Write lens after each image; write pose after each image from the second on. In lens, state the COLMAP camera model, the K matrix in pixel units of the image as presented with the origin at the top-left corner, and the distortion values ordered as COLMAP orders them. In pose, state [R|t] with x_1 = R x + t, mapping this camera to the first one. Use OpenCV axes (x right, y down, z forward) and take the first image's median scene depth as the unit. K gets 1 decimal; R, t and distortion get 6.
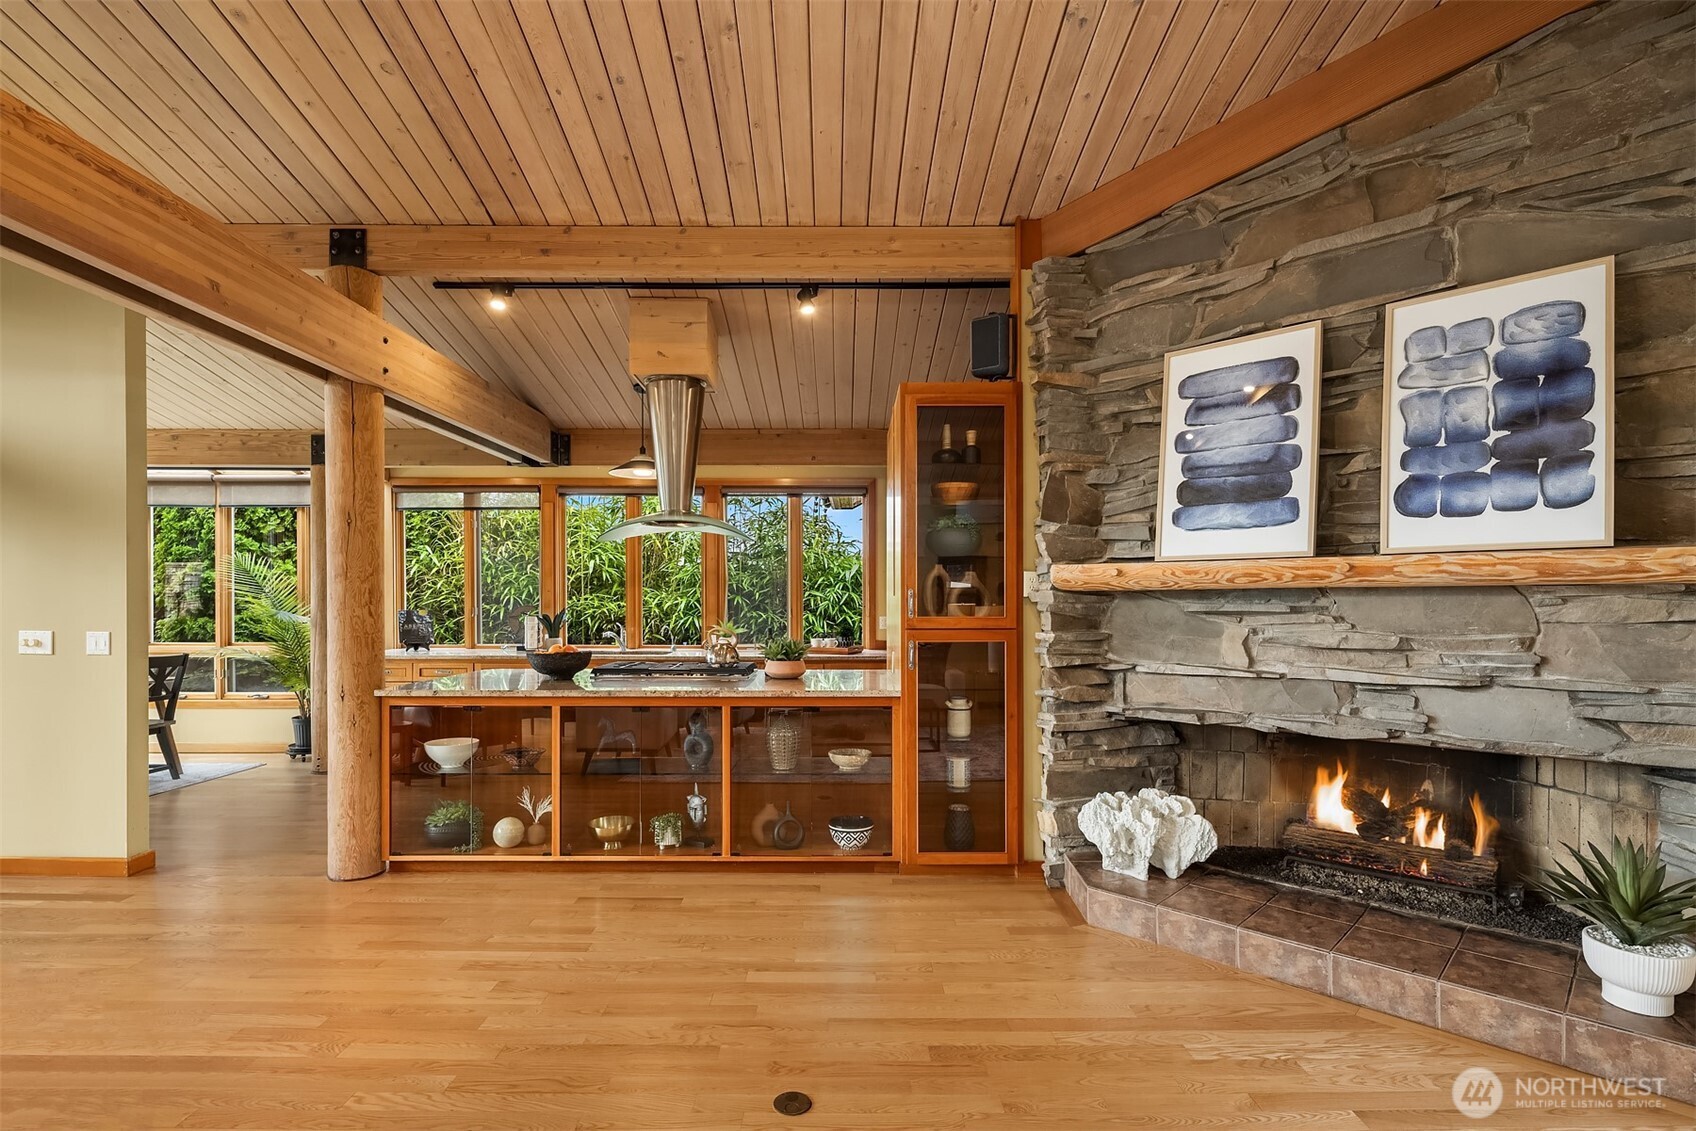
lens RADIAL K [[816.2, 0, 846.3], [0, 816.2, 604.1], [0, 0, 1]] dist [0.003633, -0.000408]
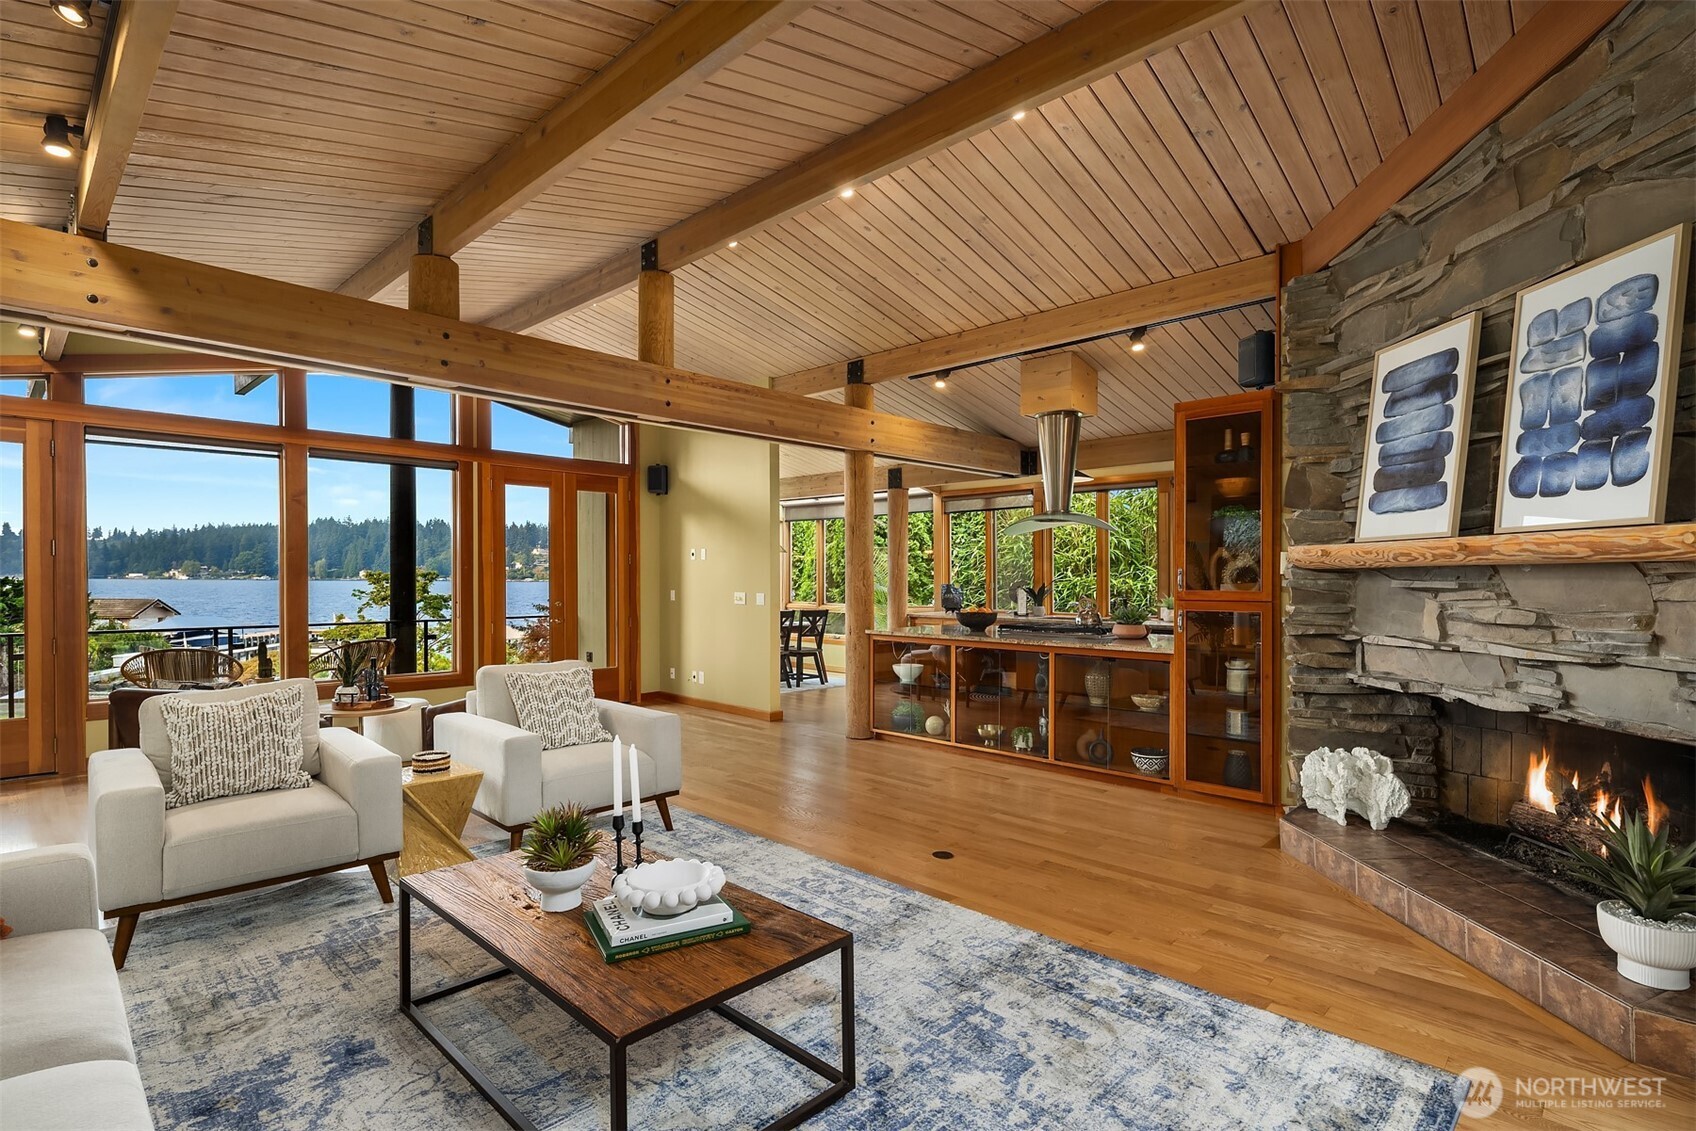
lens RADIAL K [[805.5, 0, 867.8], [0, 805.5, 591.1], [0, 0, 1]] dist [-0.000749, -0.000479]
pose [[0.736504, 0.012058, -0.676326, 0.658650], [-0.003307, 0.999893, 0.014226, 0.000673], [0.676425, -0.008241, 0.736465, -0.273426]]
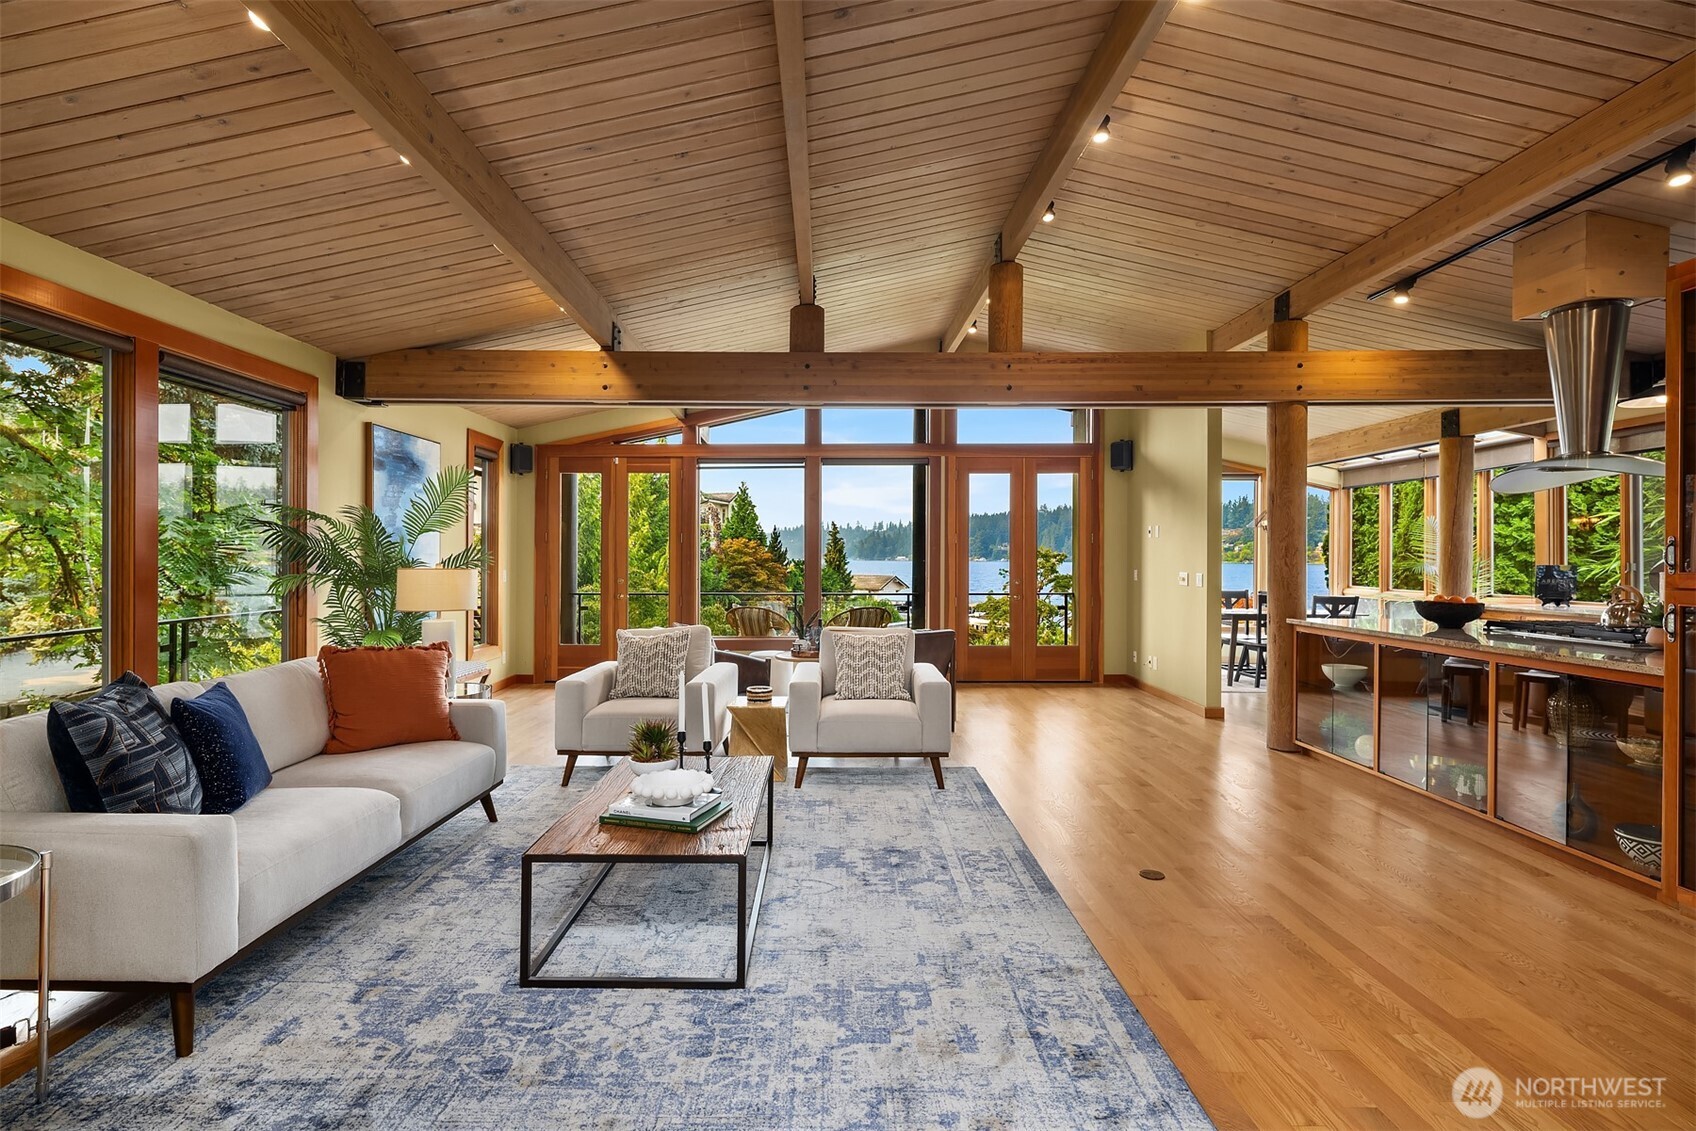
lens RADIAL K [[836.5, 0, 848.0], [0, 836.5, 565.5], [0, 0, 1]] dist [-0.001835, -0.001463]
pose [[0.020587, 0.007553, -0.999760, 0.984947], [-0.003045, 0.999967, 0.007492, 0.006949], [0.999783, 0.002891, 0.020609, 0.250846]]
